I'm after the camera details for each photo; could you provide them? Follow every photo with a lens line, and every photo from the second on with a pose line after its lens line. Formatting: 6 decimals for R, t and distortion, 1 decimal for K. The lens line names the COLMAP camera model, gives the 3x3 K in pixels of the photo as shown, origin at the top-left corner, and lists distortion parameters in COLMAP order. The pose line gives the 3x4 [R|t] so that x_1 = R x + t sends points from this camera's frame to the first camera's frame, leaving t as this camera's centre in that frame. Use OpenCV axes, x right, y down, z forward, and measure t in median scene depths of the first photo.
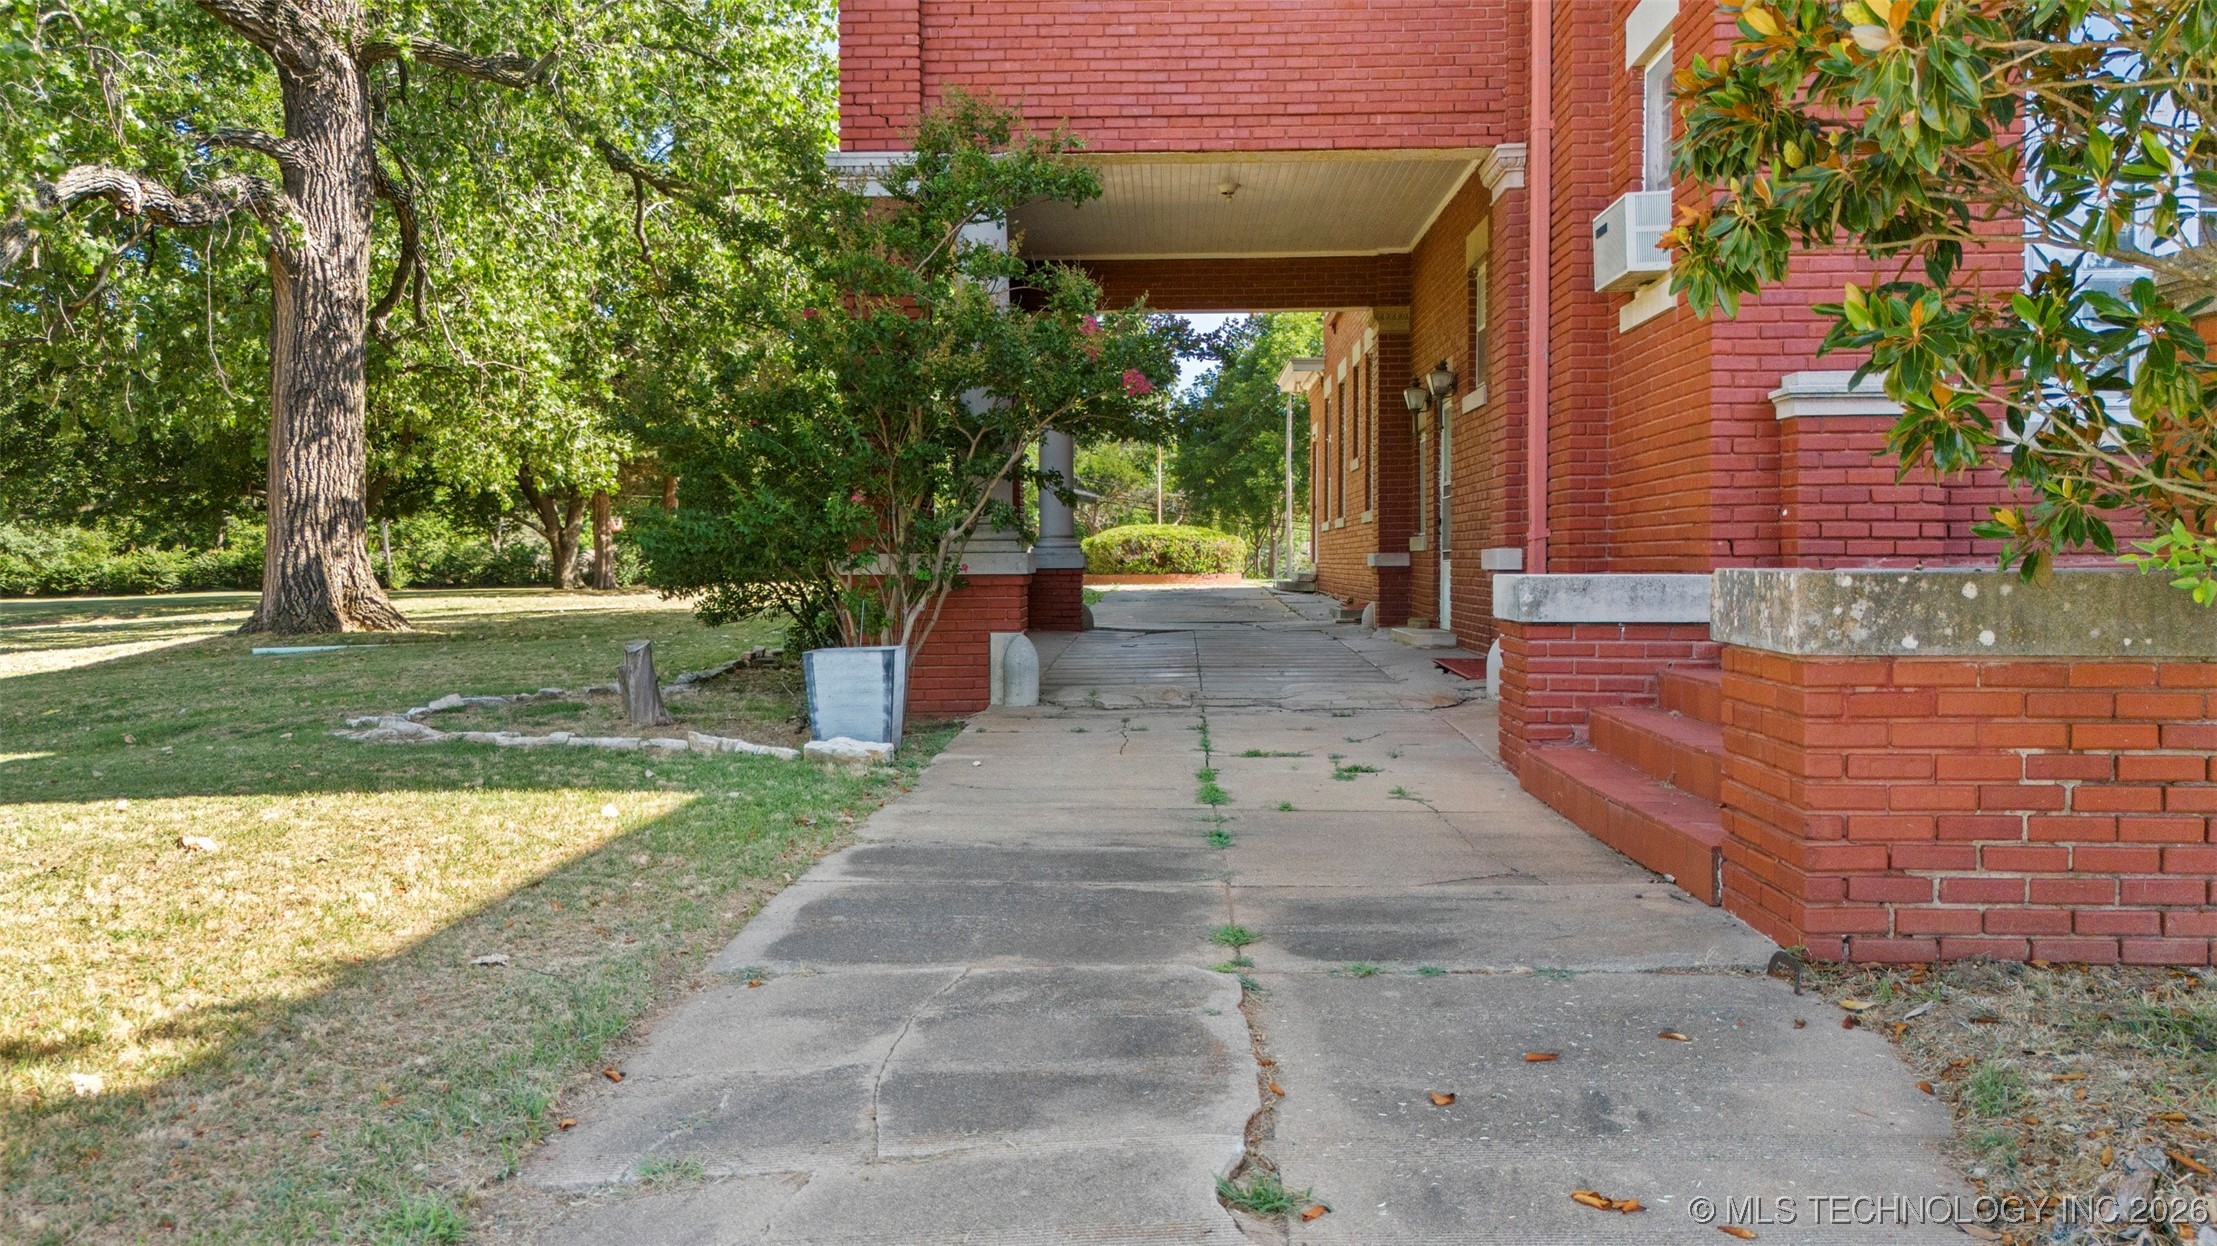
lens RADIAL K [[1652.9, 0, 1105.9], [0, 1652.9, 594.7], [0, 0, 1]] dist [0.082017, -0.000092]
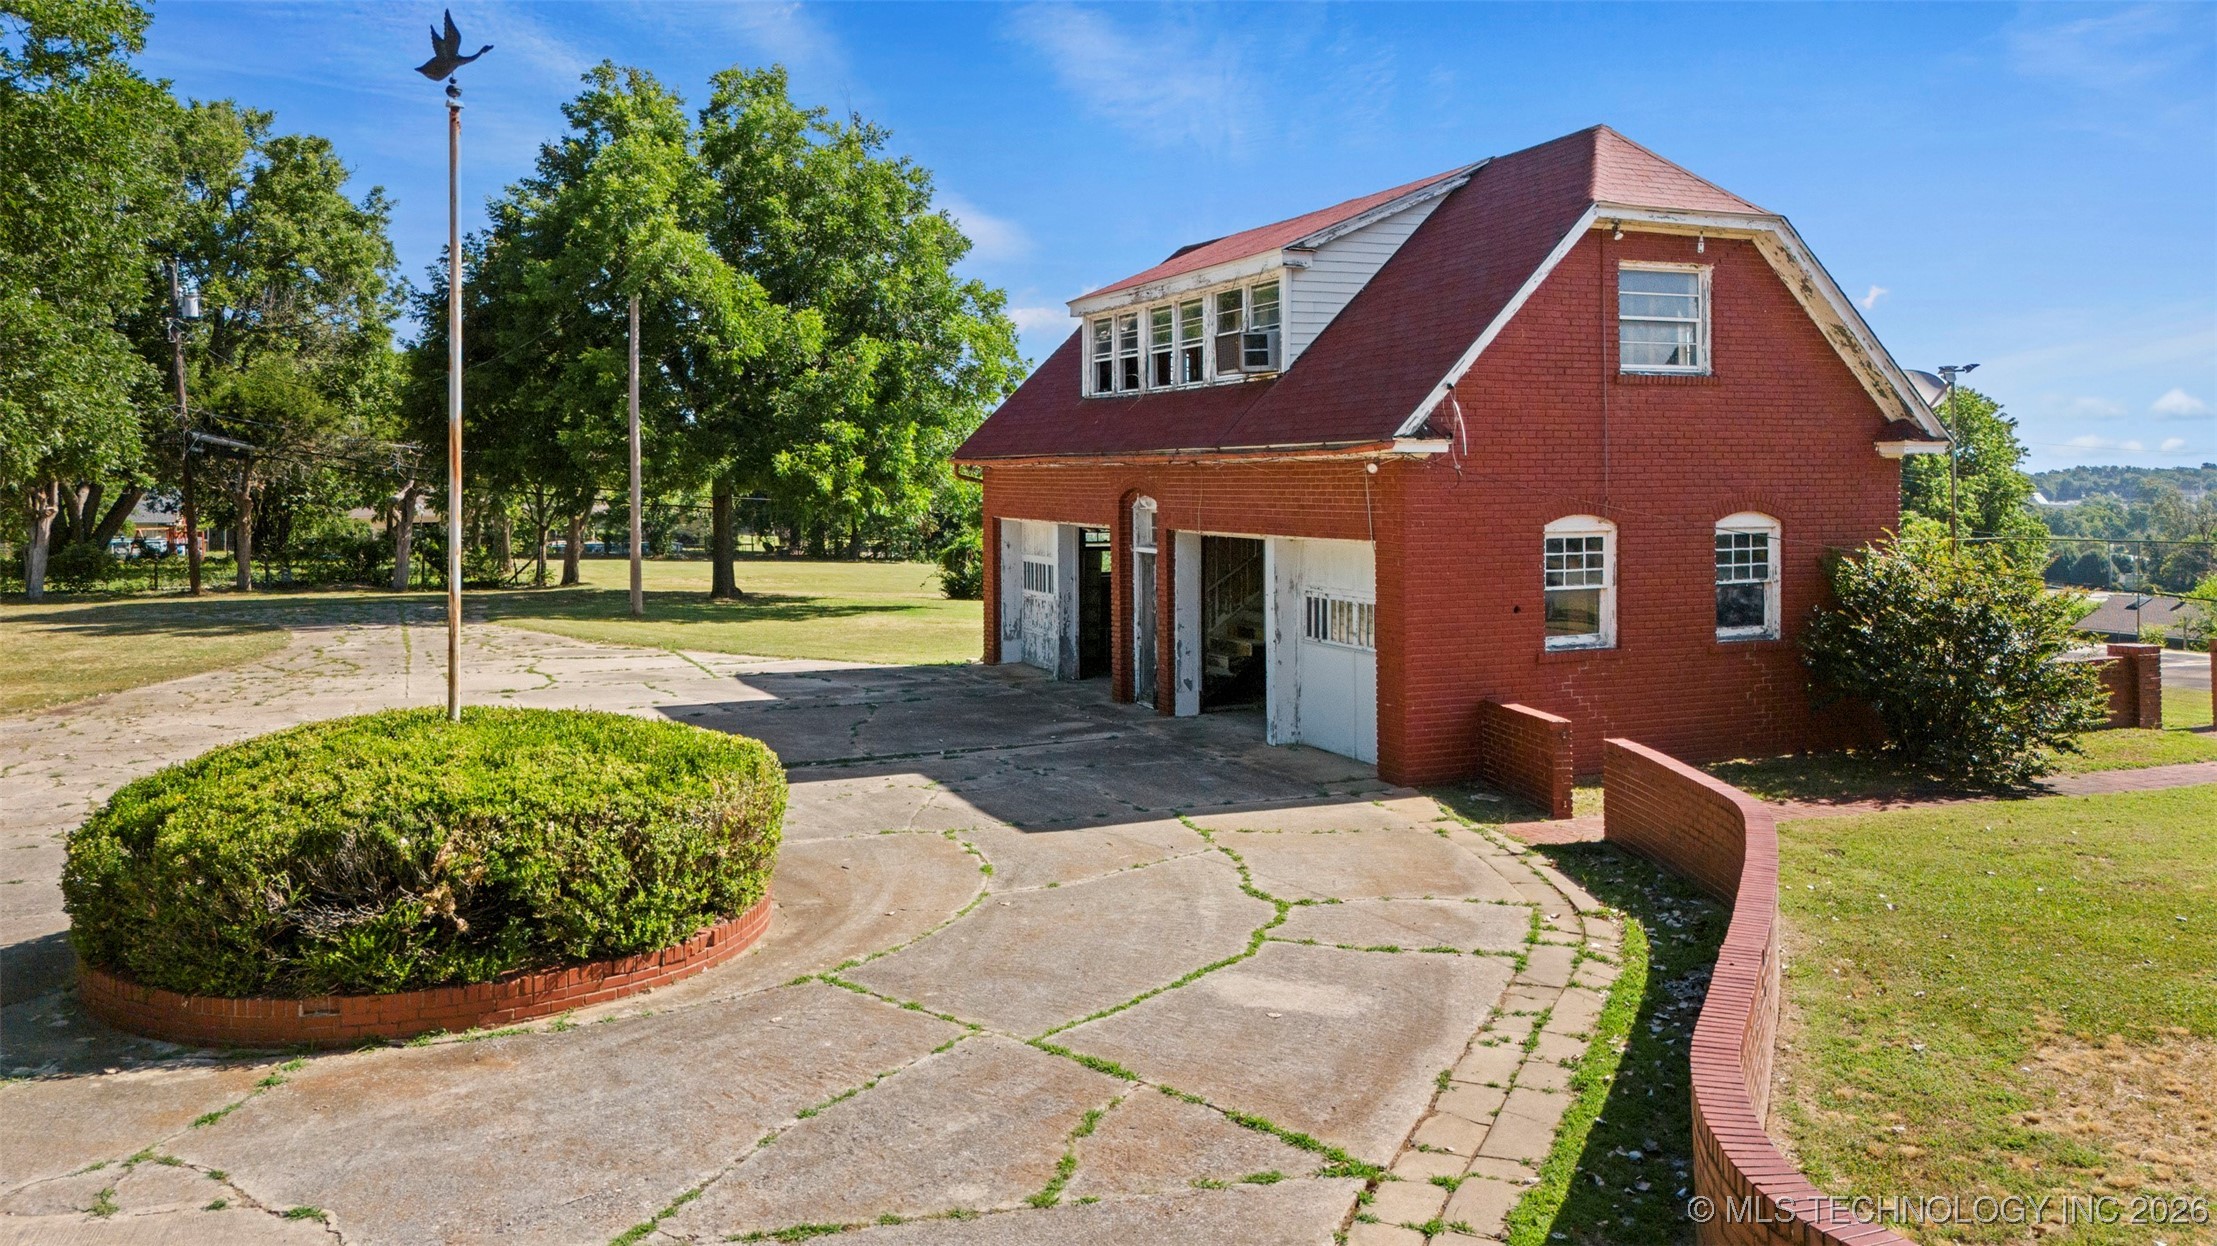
lens RADIAL K [[1646.5, 0, 1106.1], [0, 1646.5, 465.5], [0, 0, 1]] dist [0.085508, -0.001322]
pose [[0.897320, -0.003715, 0.441365, 0.019603], [0.014400, 0.999679, -0.020861, -0.194963], [-0.441145, 0.025075, 0.897085, 1.827471]]
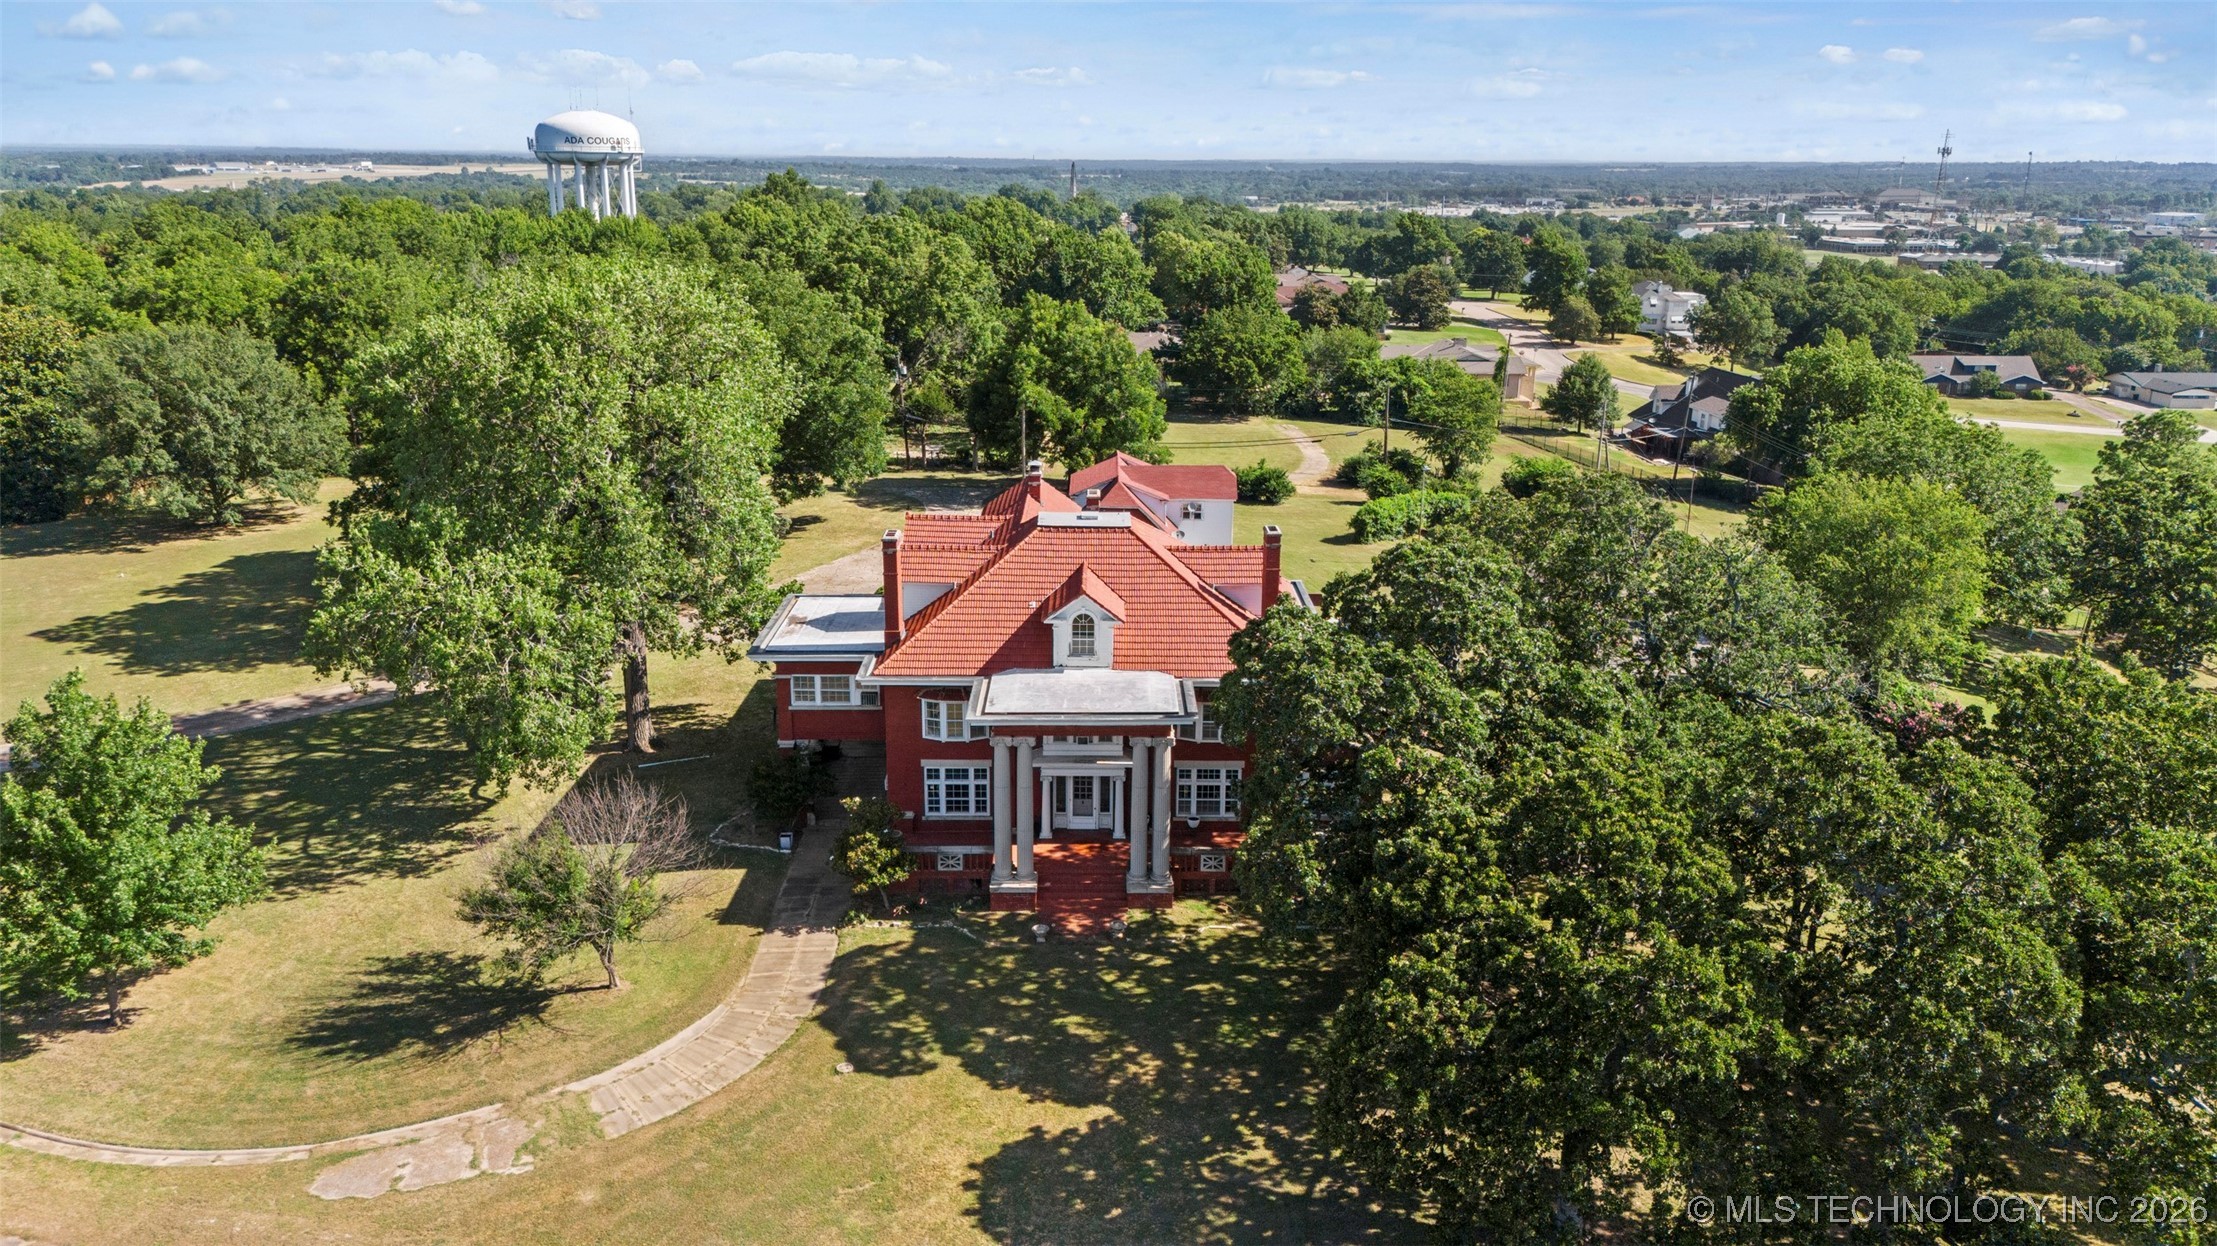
lens RADIAL K [[1601.4, 0, 1108.5], [0, 1601.4, 623.0], [0, 0, 1]] dist [0.060631, -0.000107]
pose [[0.998370, -0.009253, 0.056323, 0.457115], [-0.004998, 0.968807, 0.247767, -1.360069], [-0.056858, -0.247645, 0.967181, -2.953350]]
